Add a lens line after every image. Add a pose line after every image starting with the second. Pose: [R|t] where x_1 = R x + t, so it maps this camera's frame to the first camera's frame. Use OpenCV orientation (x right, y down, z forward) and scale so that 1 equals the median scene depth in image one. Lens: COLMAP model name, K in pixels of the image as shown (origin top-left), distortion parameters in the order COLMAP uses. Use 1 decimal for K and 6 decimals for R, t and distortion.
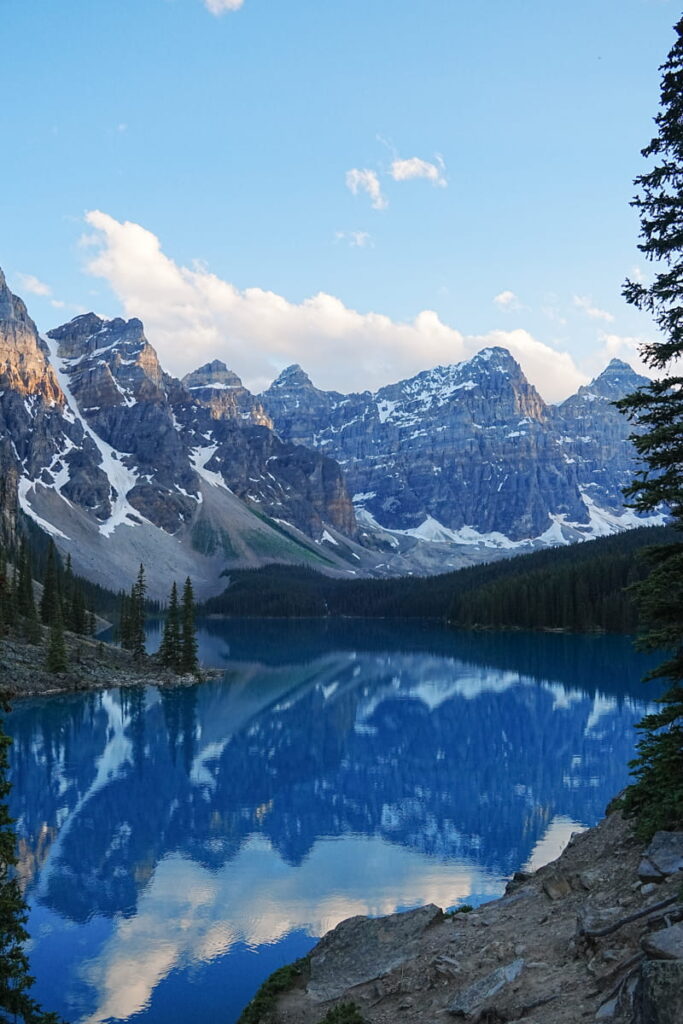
lens RADIAL K [[870.7, 0, 341.5], [0, 870.7, 512.0], [0, 0, 1]] dist [-0.175509, 0.004293]
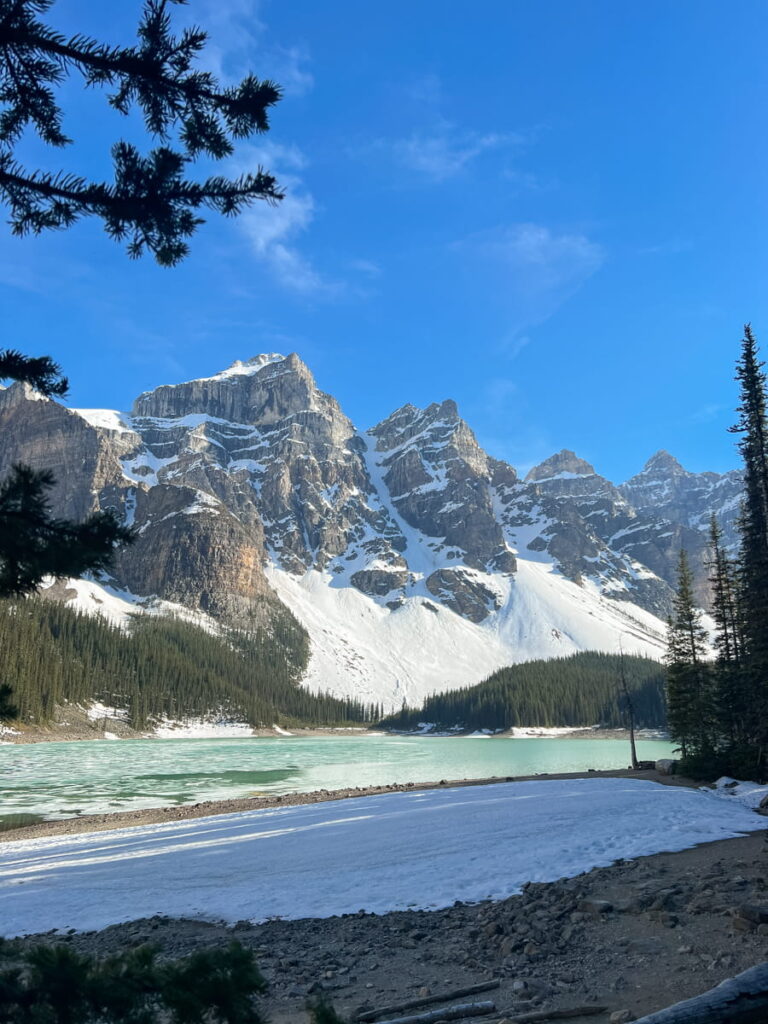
lens RADIAL K [[763.5, 0, 384.0], [0, 763.5, 512.0], [0, 0, 1]] dist [0.054230, -0.000850]
pose [[0.899059, -0.113494, -0.422862, 0.033785], [0.046463, 0.985096, -0.165608, 0.028792], [0.435356, 0.129244, 0.890933, 0.233142]]
